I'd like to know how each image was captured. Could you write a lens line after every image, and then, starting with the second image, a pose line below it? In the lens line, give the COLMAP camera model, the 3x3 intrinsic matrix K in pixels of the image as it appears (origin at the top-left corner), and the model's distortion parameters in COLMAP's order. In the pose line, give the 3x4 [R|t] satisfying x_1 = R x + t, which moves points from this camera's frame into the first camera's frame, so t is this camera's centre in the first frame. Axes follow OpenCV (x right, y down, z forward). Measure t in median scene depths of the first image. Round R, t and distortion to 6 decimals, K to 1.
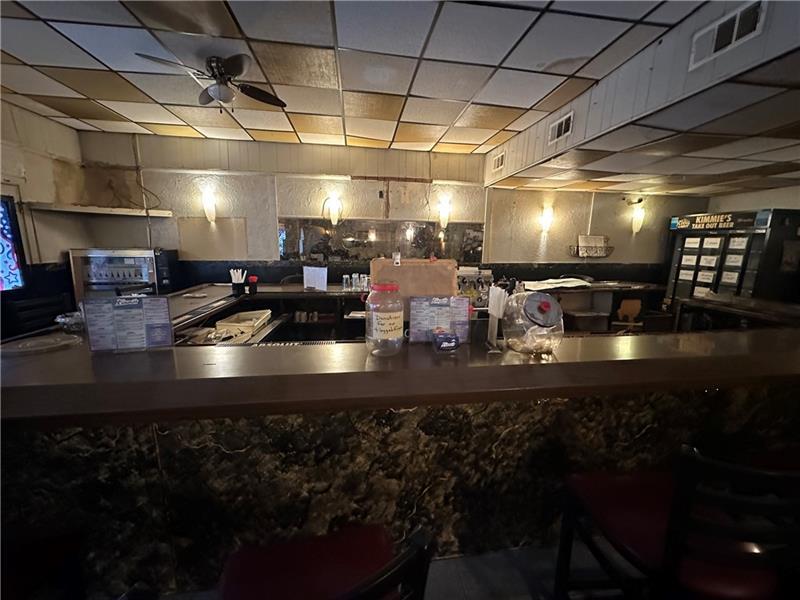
lens RADIAL K [[316.5, 0, 400.1], [0, 316.5, 302.5], [0, 0, 1]] dist [-0.001317, -0.000200]
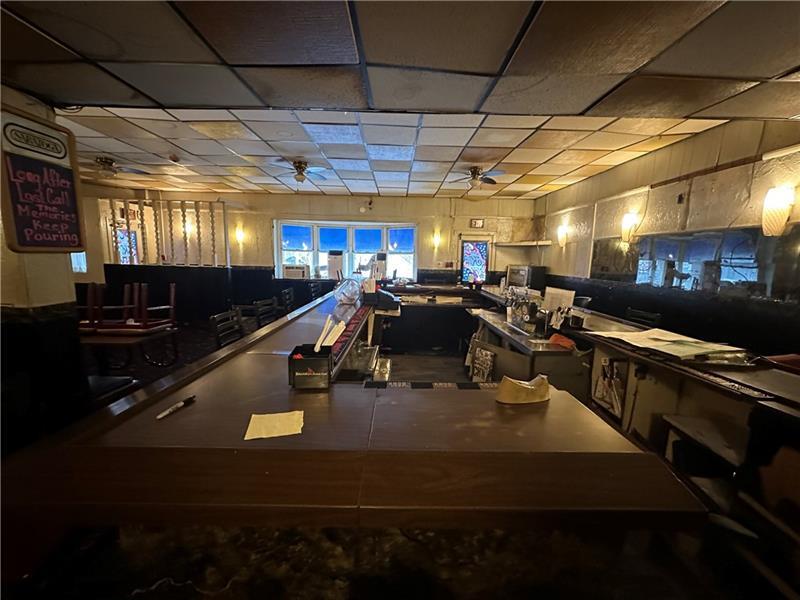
lens RADIAL K [[316.5, 0, 399.1], [0, 316.5, 302.2], [0, 0, 1]] dist [-0.001317, -0.000200]
pose [[-0.130526, 0.126647, -0.983323, 0.884373], [-0.202595, 0.967473, 0.151498, -0.095063], [0.970525, 0.218990, -0.100622, 0.544475]]
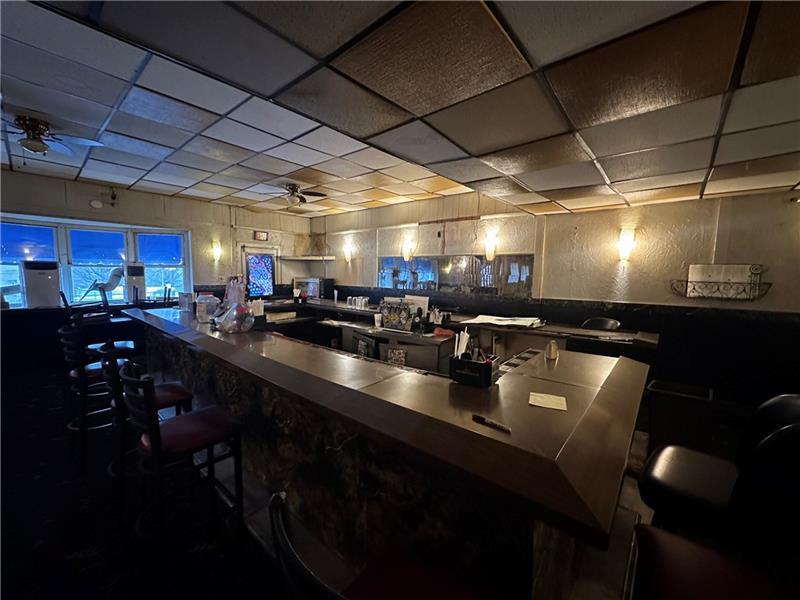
lens RADIAL K [[316.5, 0, 397.4], [0, 316.5, 301.6], [0, 0, 1]] dist [-0.001317, -0.000200]
pose [[0.660343, 0.065272, -0.748122, 0.821673], [-0.142414, 0.989022, -0.039414, -0.029705], [0.737337, 0.132570, 0.662389, 0.157657]]
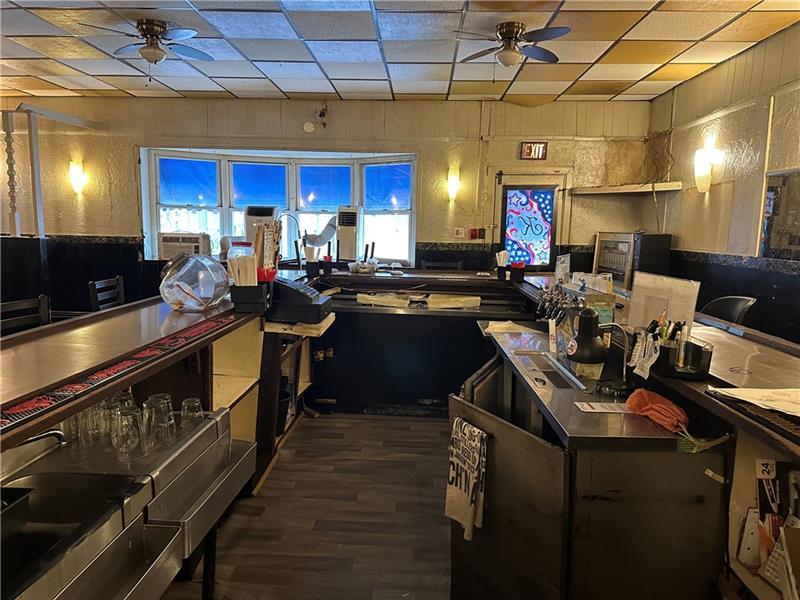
lens RADIAL K [[557.9, 0, 394.6], [0, 557.9, 304.3], [0, 0, 1]] dist [0.052817, -0.058310]
pose [[-0.183998, 0.123461, -0.975142, 0.707314], [-0.198031, 0.967081, 0.159806, -0.098482], [0.962771, 0.222512, -0.153492, 0.654302]]
